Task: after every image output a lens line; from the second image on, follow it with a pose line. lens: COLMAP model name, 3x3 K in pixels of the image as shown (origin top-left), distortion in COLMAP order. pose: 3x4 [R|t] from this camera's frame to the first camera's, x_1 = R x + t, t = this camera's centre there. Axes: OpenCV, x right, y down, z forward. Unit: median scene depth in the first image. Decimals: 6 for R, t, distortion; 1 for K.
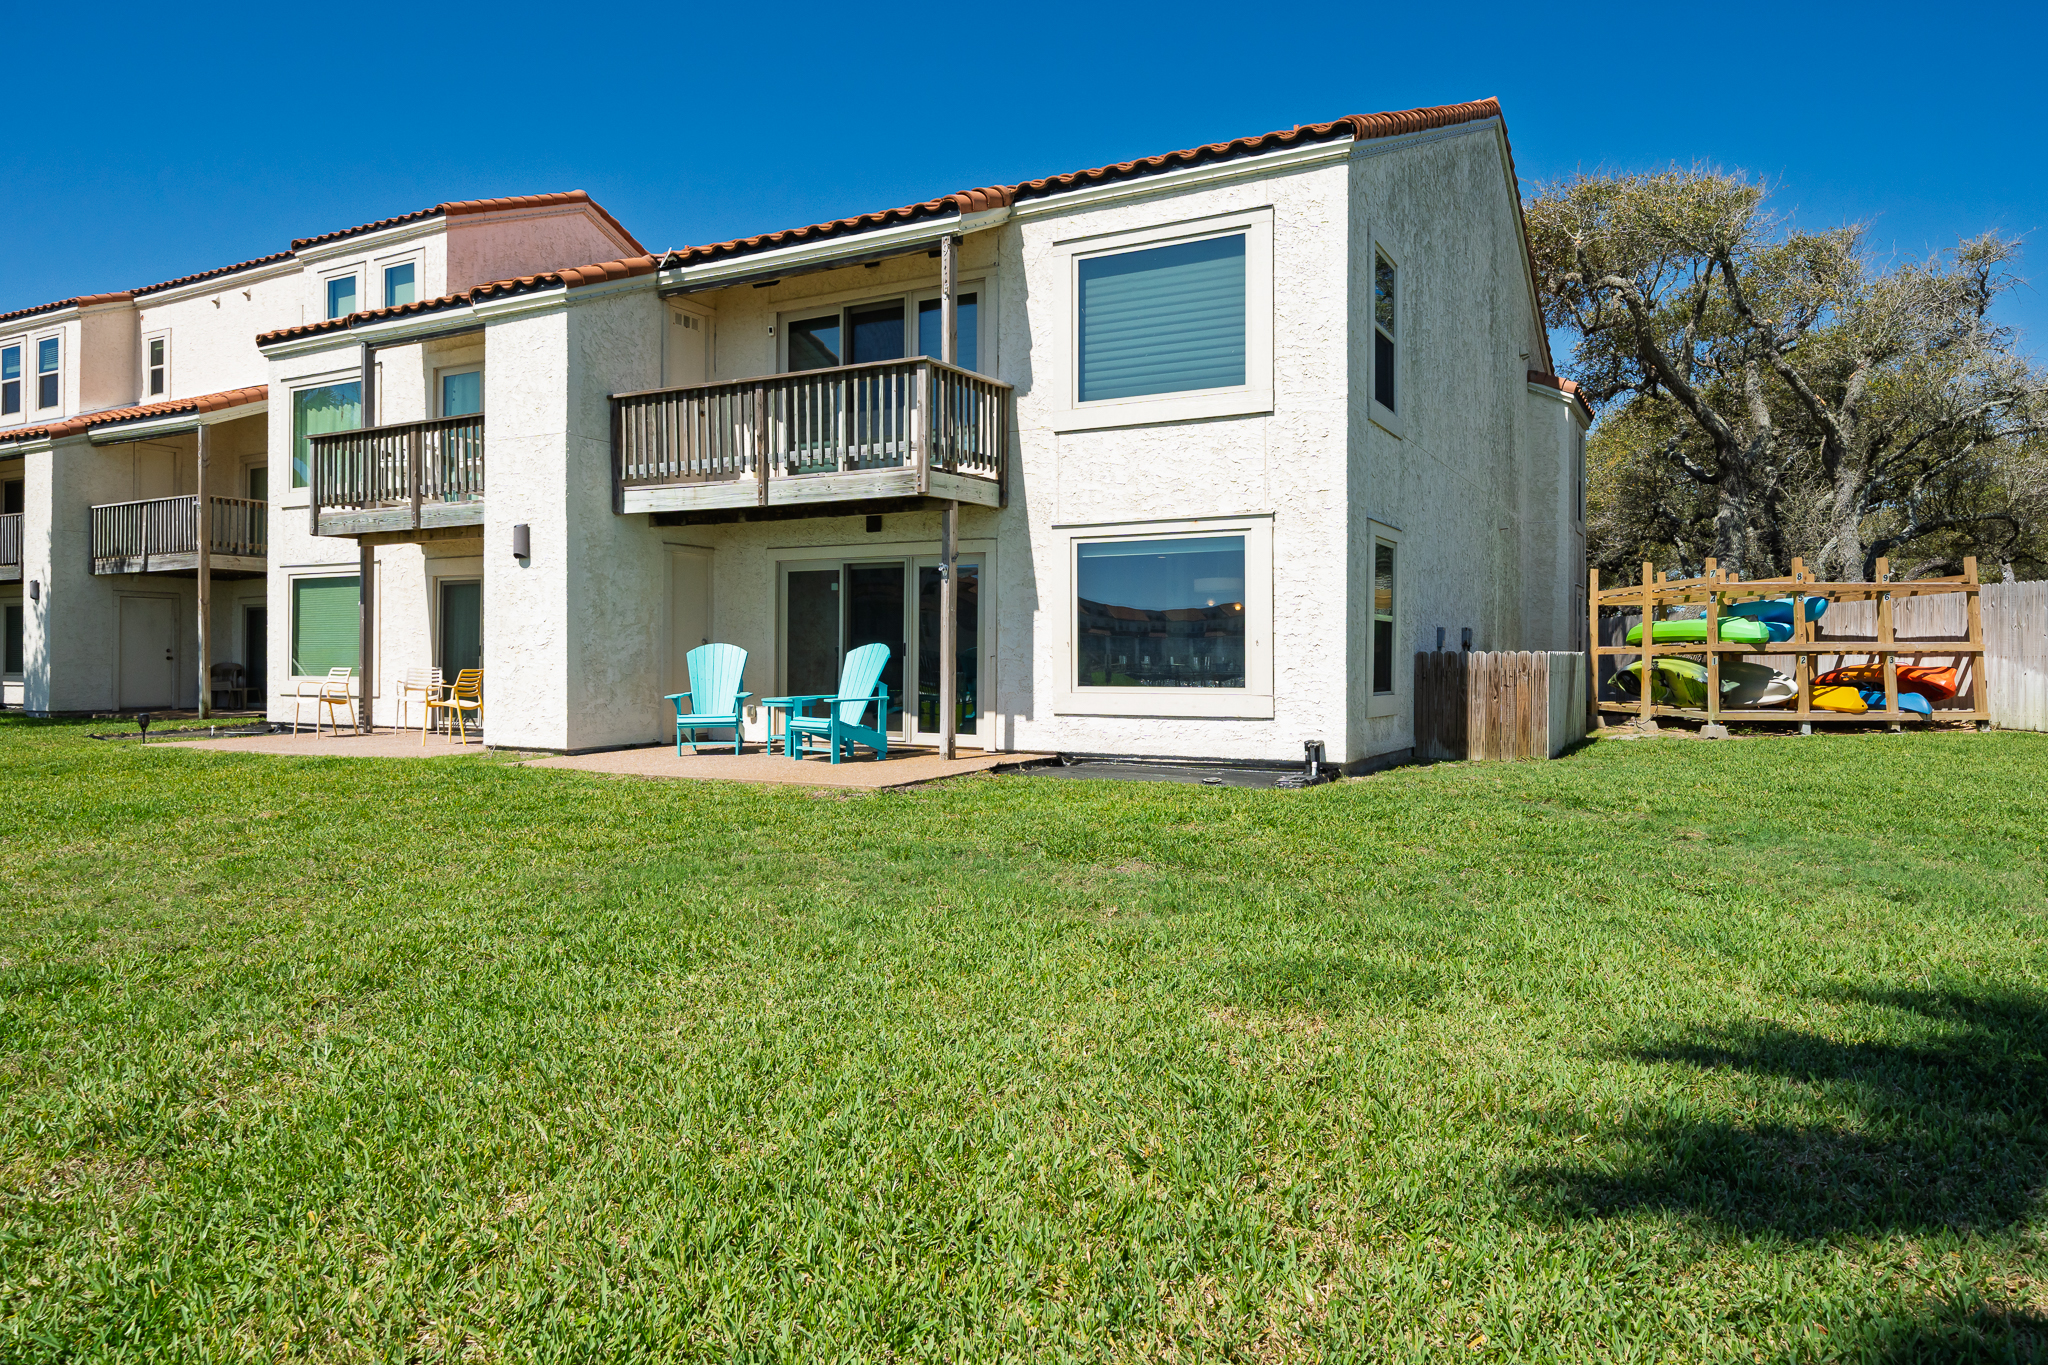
lens RADIAL K [[1278.7, 0, 1001.9], [0, 1278.7, 643.1], [0, 0, 1]] dist [-0.003963, 0.001847]
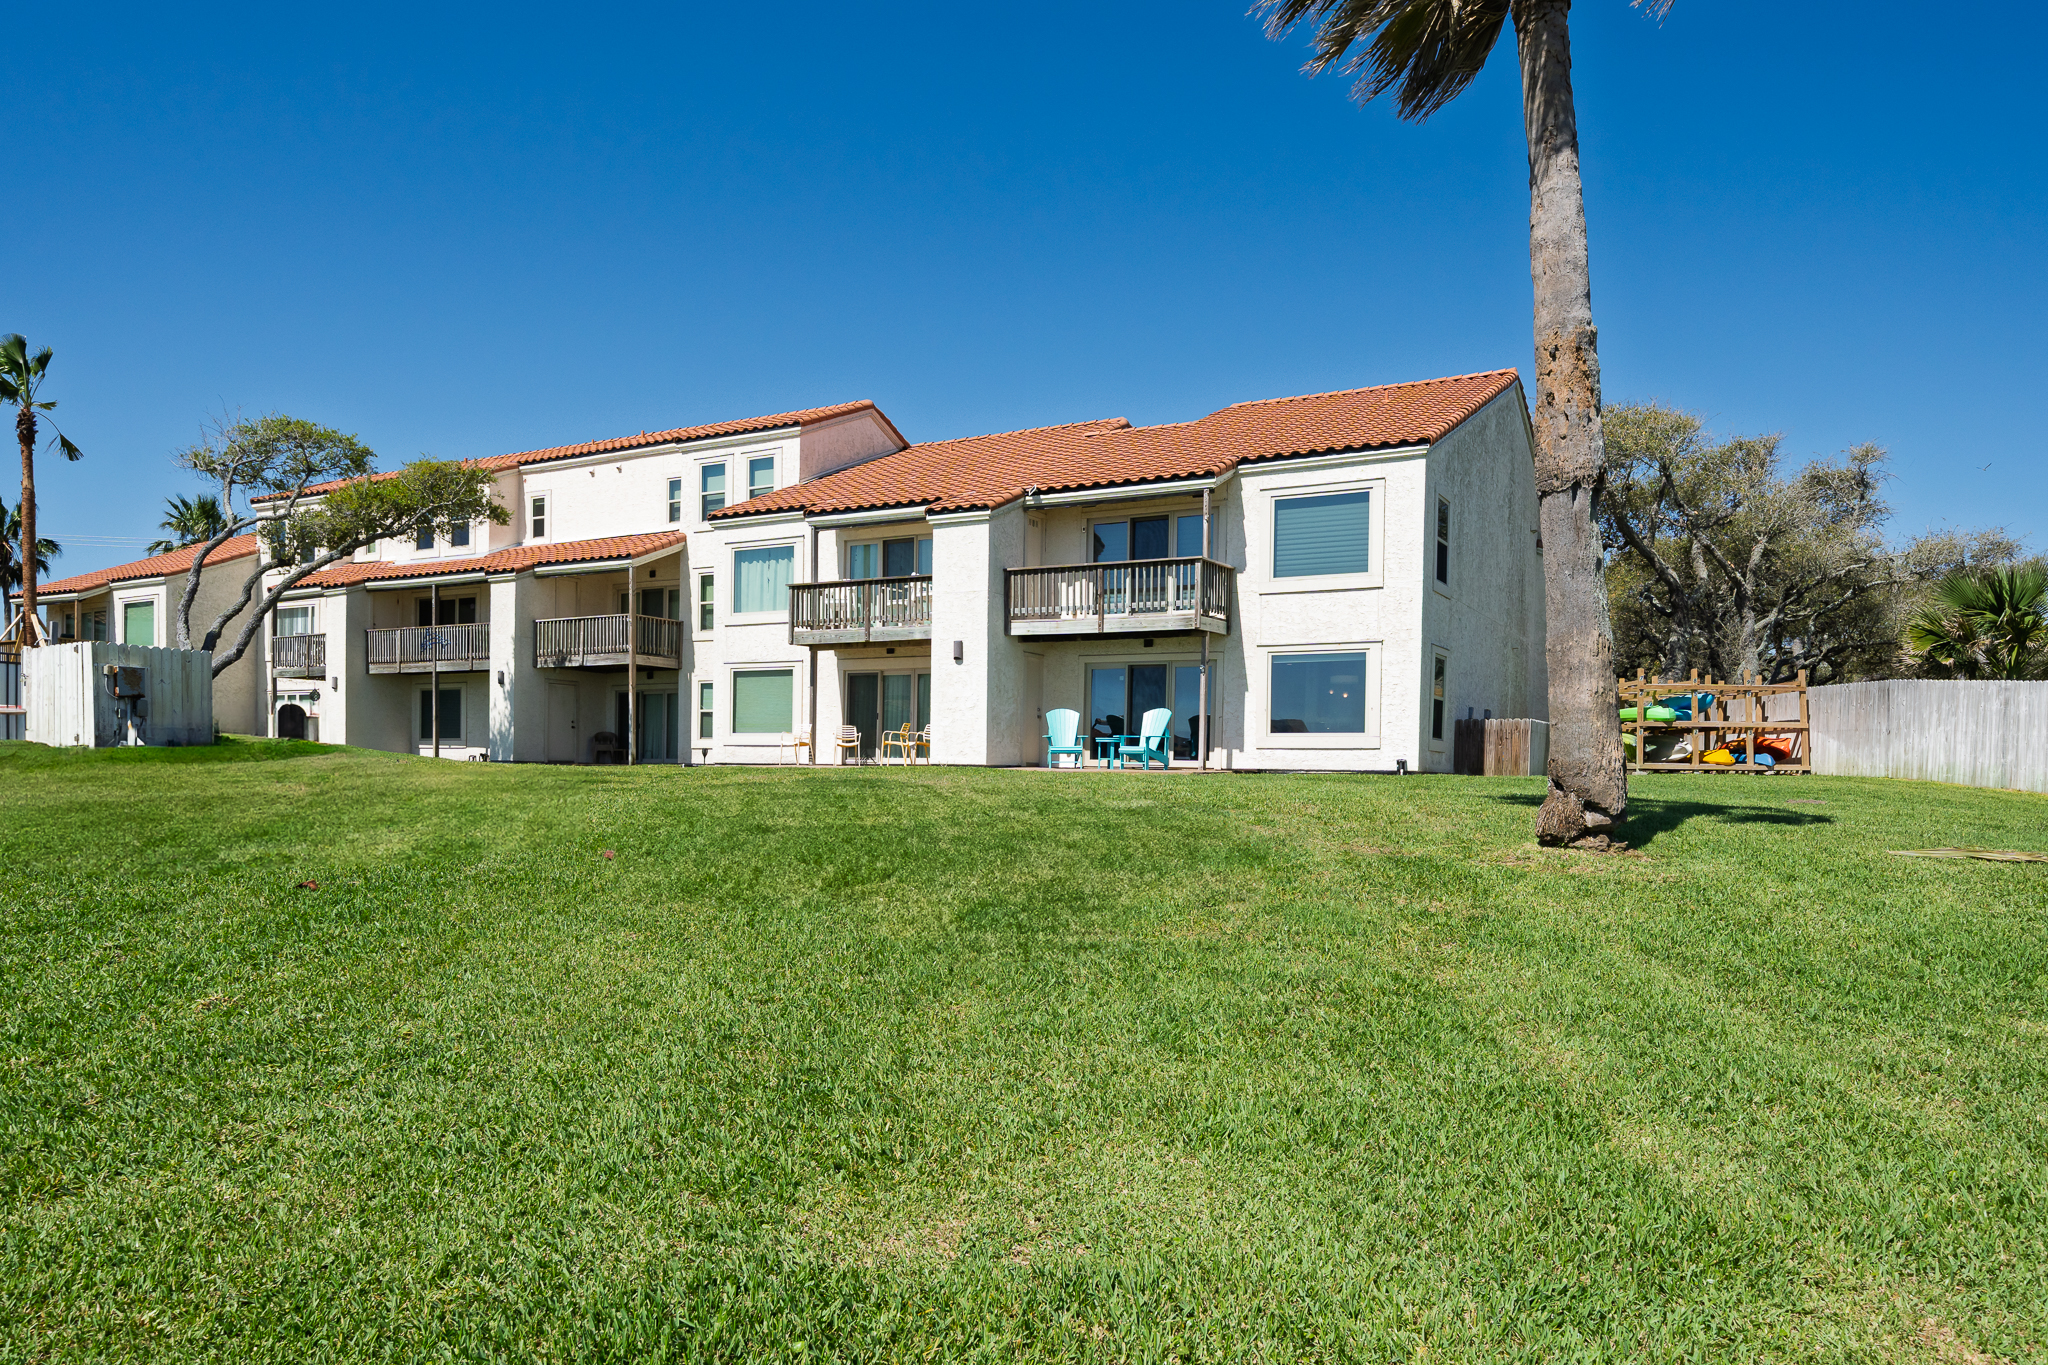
lens RADIAL K [[1278.7, 0, 1012.7], [0, 1278.7, 779.7], [0, 0, 1]] dist [-0.003963, 0.001847]
pose [[0.999696, 0.014041, -0.020247, -0.253543], [-0.013594, 0.999665, 0.022027, 0.060668], [0.020550, -0.021745, 0.999552, -0.786064]]
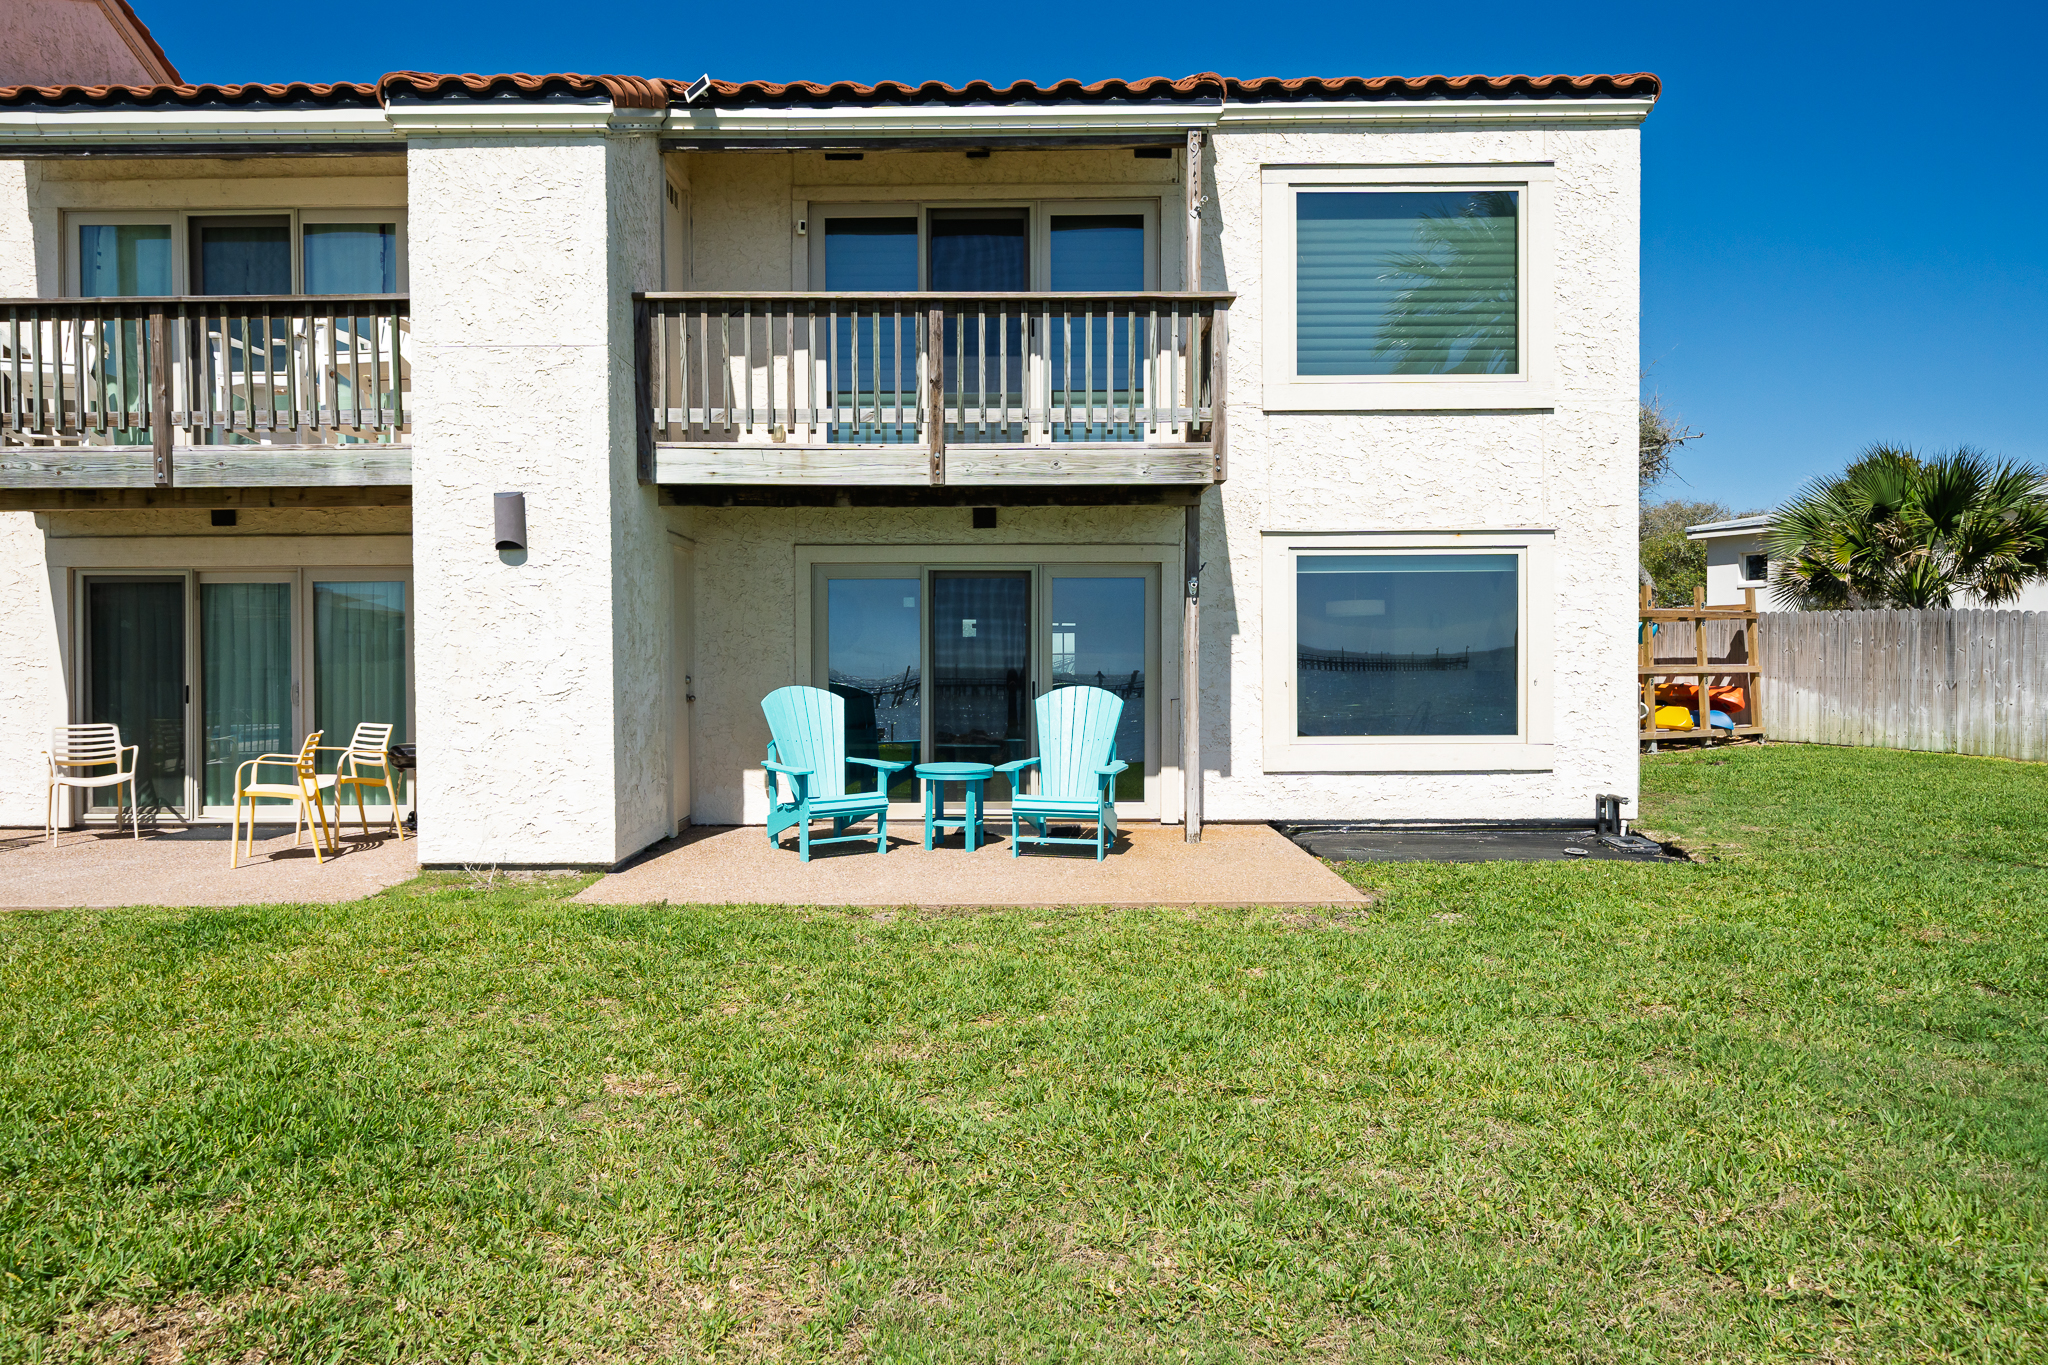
lens RADIAL K [[1348.2, 0, 1011.8], [0, 1348.2, 690.0], [0, 0, 1]] dist [-0.004329, 0.002708]
pose [[0.883007, -0.015313, 0.469111, -0.454046], [0.000315, 0.999487, 0.032032, -0.020204], [-0.469361, -0.028137, 0.882558, 0.322700]]
